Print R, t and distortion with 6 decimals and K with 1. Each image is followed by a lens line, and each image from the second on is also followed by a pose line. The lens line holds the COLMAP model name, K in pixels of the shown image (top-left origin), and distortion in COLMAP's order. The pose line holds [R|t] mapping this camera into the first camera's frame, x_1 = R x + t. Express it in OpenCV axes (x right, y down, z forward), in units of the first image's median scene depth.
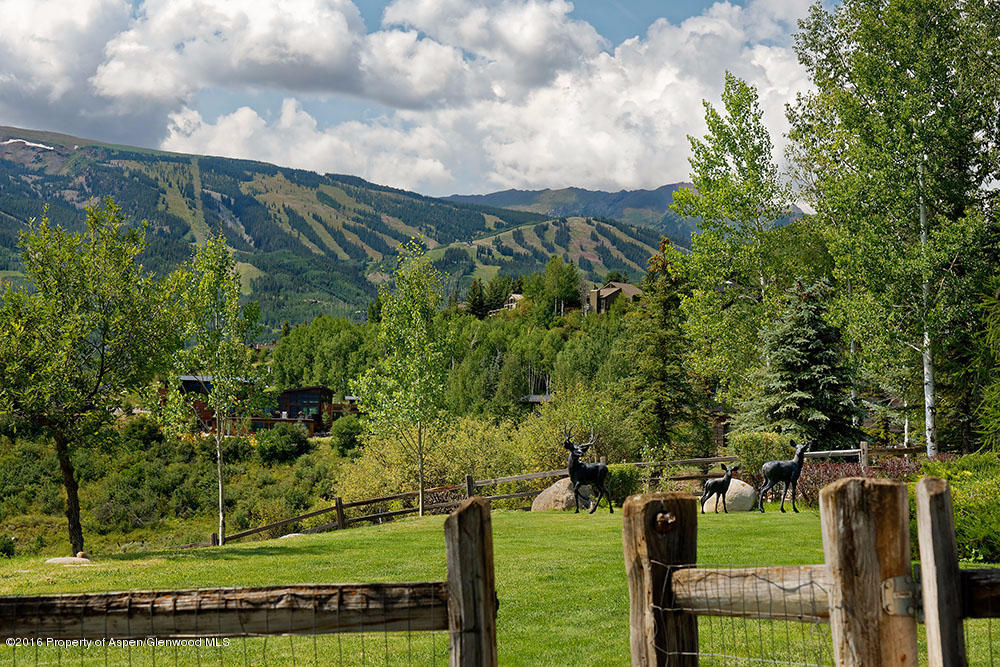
lens RADIAL K [[1852.4, 0, 500.0], [0, 1852.4, 333.5], [0, 0, 1]] dist [0.212841, 0.000926]
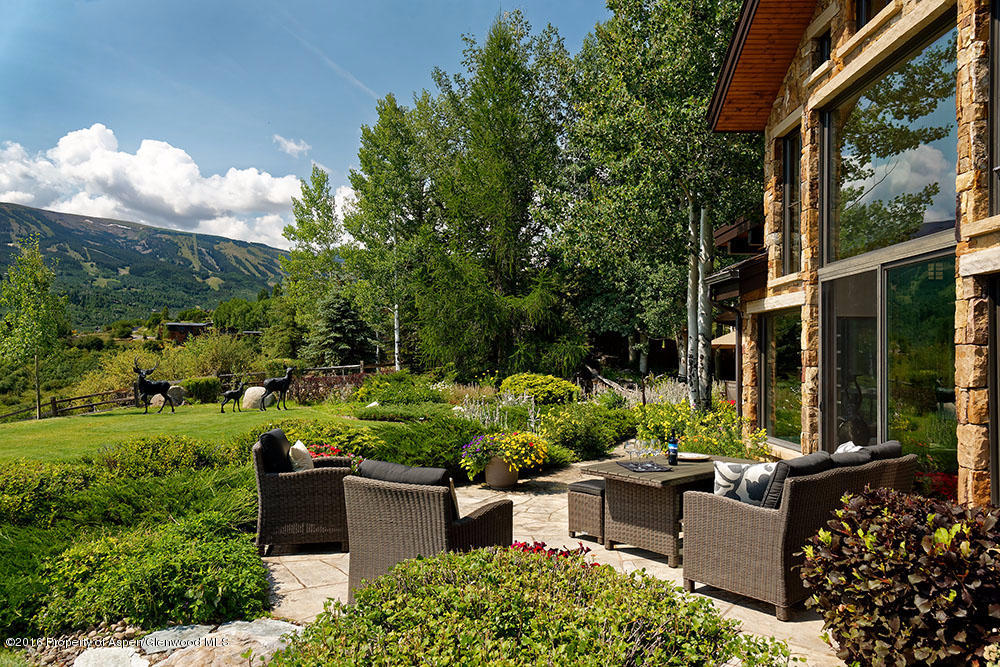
lens RADIAL K [[697.3, 0, 500.0], [0, 697.3, 333.5], [0, 0, 1]] dist [0.001389, -0.000024]
pose [[0.969133, -0.000146, 0.246539, 0.140987], [-0.009054, 0.999304, 0.036182, 0.004482], [-0.246373, -0.037297, 0.968457, 0.273052]]
